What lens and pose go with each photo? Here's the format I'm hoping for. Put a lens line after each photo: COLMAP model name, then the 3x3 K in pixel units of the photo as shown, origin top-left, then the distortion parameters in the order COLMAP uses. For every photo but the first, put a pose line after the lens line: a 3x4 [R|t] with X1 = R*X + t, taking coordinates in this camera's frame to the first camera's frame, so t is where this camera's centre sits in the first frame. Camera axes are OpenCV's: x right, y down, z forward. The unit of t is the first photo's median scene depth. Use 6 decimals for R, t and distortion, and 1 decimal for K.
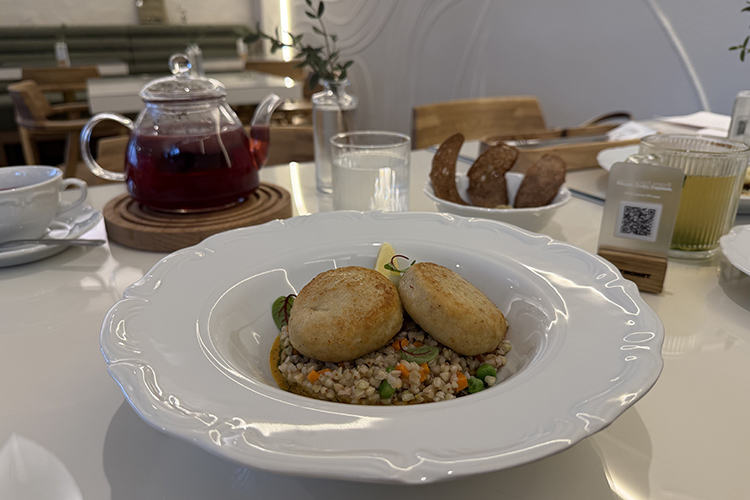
lens RADIAL K [[531.2, 0, 375.0], [0, 531.2, 250.0], [0, 0, 1]] dist [-0.031468, 0.000097]
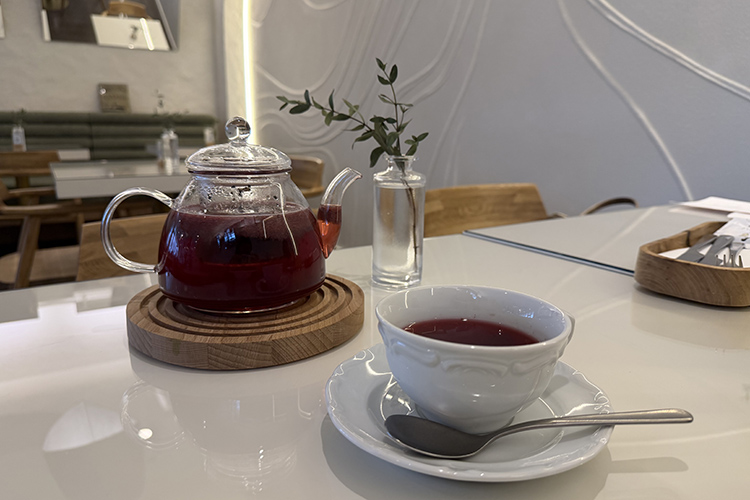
lens RADIAL K [[531.2, 0, 375.0], [0, 531.2, 250.0], [0, 0, 1]] dist [-0.031468, 0.000097]
pose [[0.995890, -0.004266, 0.090476, -0.088994], [0.018914, 0.986663, -0.161677, -0.013364], [-0.088579, 0.162723, 0.982688, 0.081338]]
